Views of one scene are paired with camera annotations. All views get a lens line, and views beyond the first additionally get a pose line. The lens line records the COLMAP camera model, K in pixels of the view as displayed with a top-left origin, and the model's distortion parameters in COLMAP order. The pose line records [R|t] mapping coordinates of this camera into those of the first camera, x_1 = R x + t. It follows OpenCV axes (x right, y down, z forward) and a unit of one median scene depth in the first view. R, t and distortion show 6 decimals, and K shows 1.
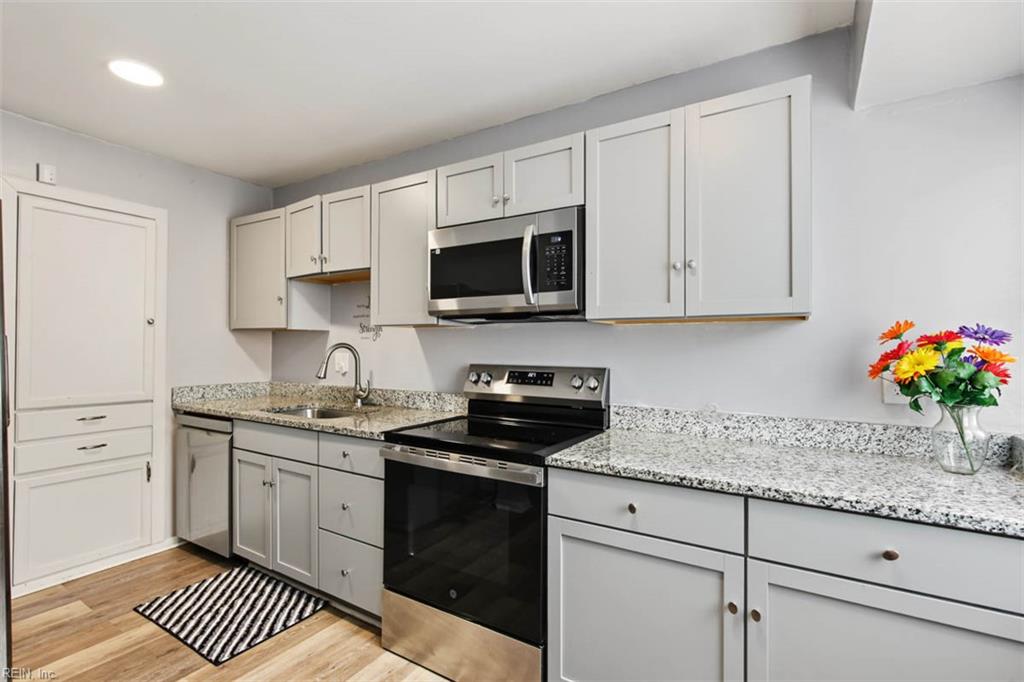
lens RADIAL K [[483.3, 0, 513.1], [0, 483.3, 343.4], [0, 0, 1]] dist [-0.005971, 0.000549]
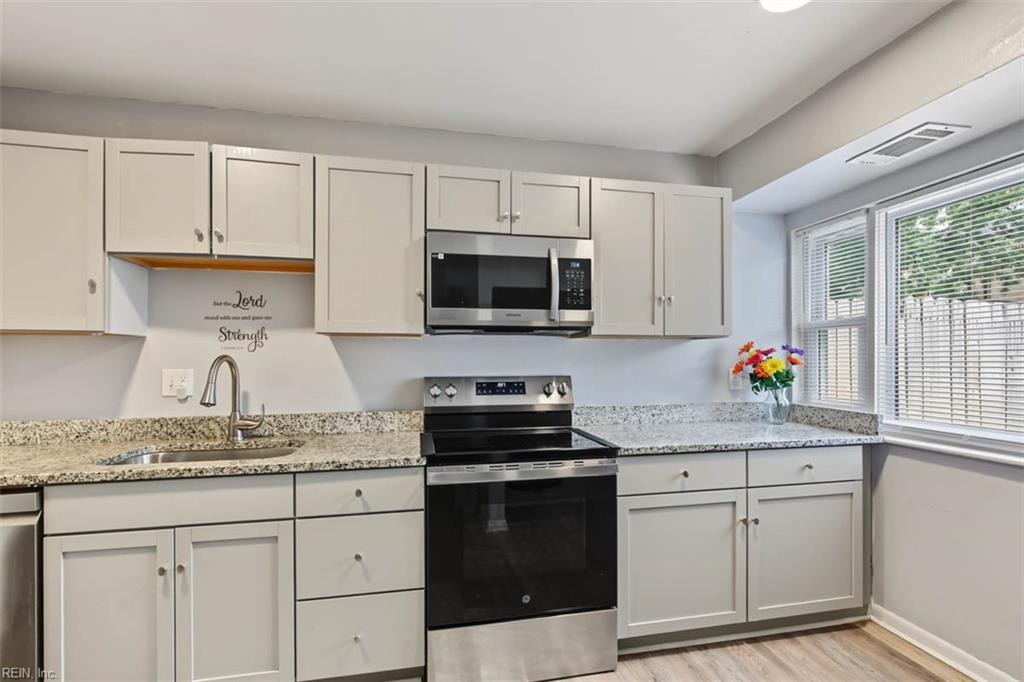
lens RADIAL K [[483.3, 0, 534.5], [0, 483.3, 355.7], [0, 0, 1]] dist [-0.005971, 0.000549]
pose [[0.711197, -0.002094, 0.702990, -0.718485], [0.001056, 0.999998, 0.001911, -0.000391], [-0.702992, -0.000617, 0.711197, 0.224125]]
